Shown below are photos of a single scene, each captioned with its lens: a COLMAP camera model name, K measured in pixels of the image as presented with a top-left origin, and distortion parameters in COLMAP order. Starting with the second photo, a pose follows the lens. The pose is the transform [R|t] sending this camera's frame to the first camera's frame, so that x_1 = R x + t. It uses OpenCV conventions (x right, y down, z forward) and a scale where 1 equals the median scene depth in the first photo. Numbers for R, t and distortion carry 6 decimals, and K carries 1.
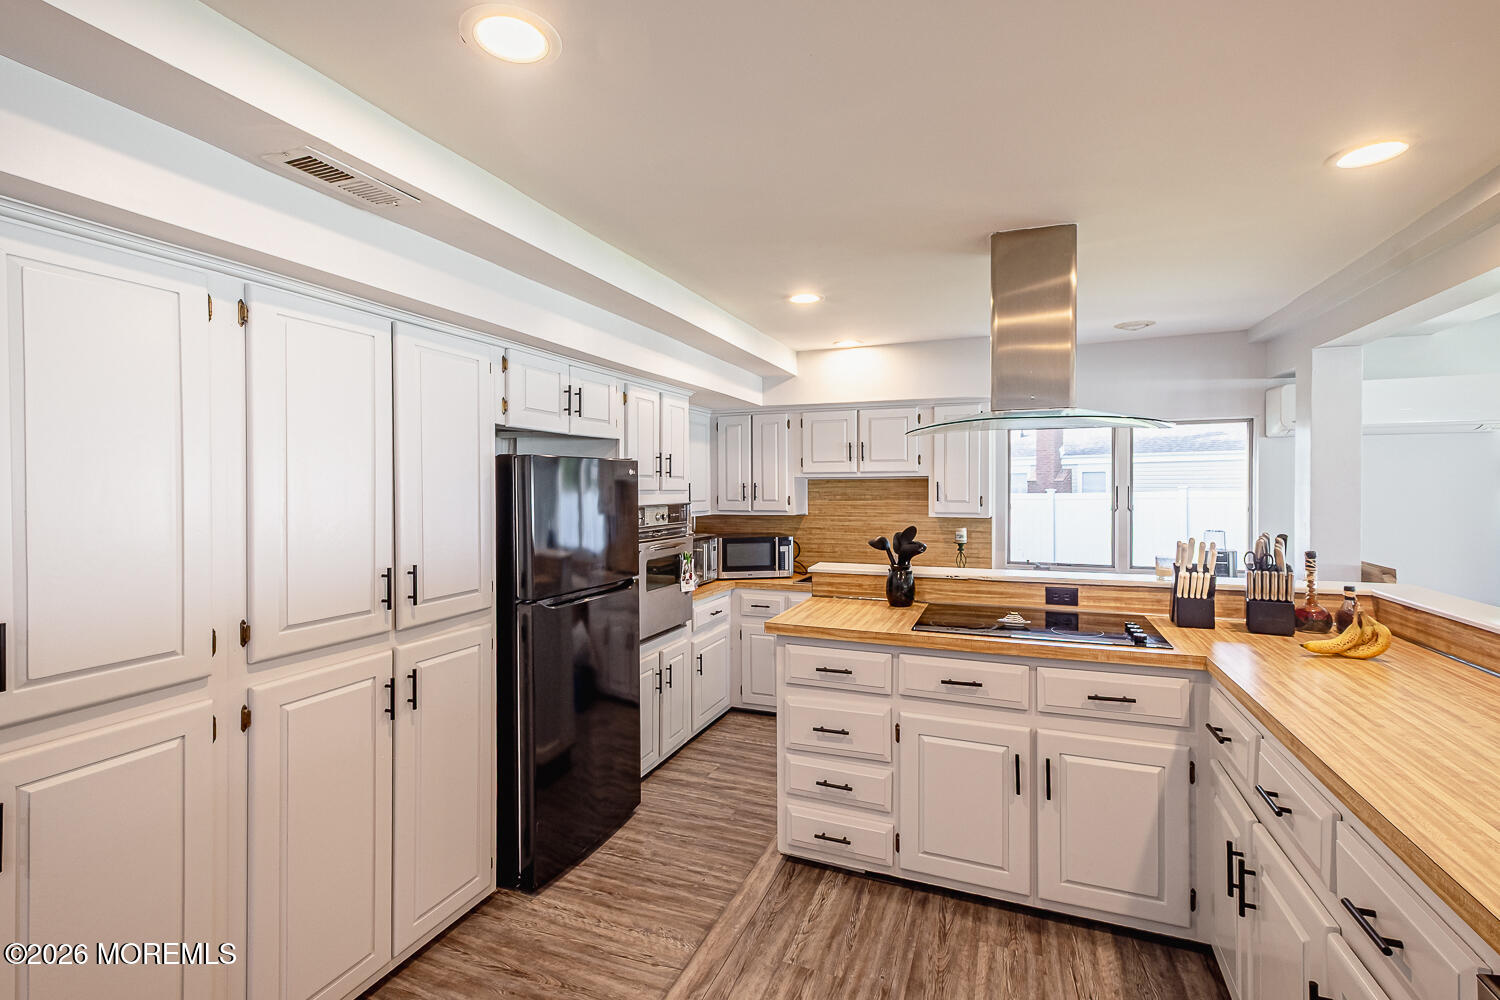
lens RADIAL K [[688.4, 0, 744.4], [0, 688.4, 497.2], [0, 0, 1]] dist [0.010292, -0.000137]
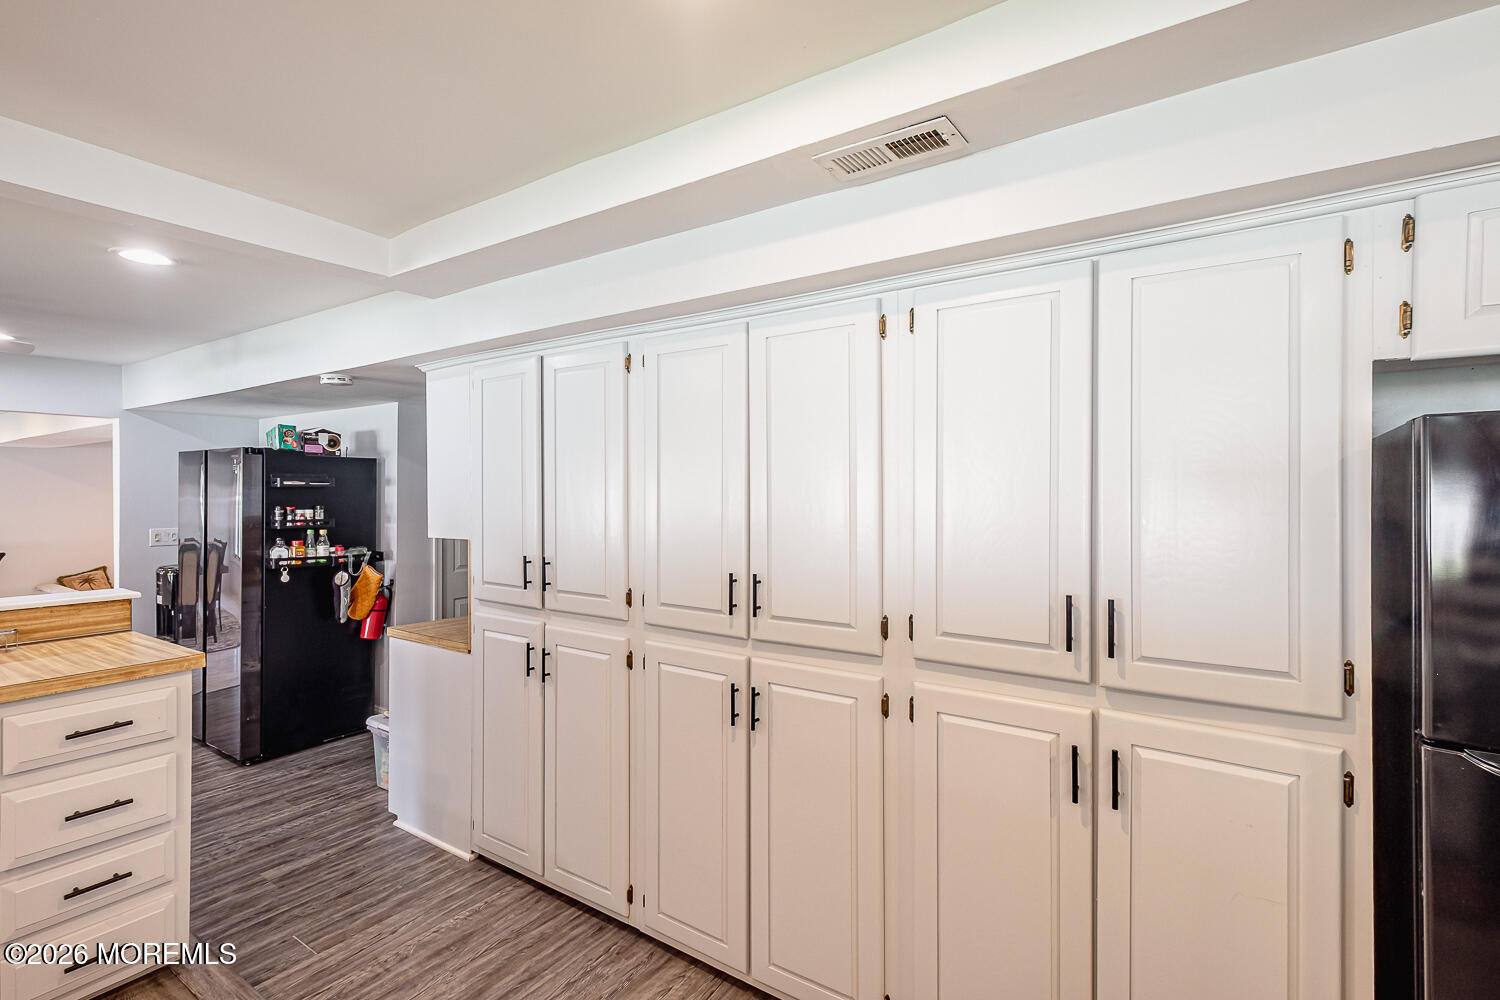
lens RADIAL K [[688.4, 0, 743.4], [0, 688.4, 492.6], [0, 0, 1]] dist [0.010292, -0.000137]
pose [[-0.227153, 0.007420, -0.973831, 0.288090], [-0.009417, 0.999907, 0.009815, -0.013450], [0.973814, 0.011400, -0.227062, 0.811342]]
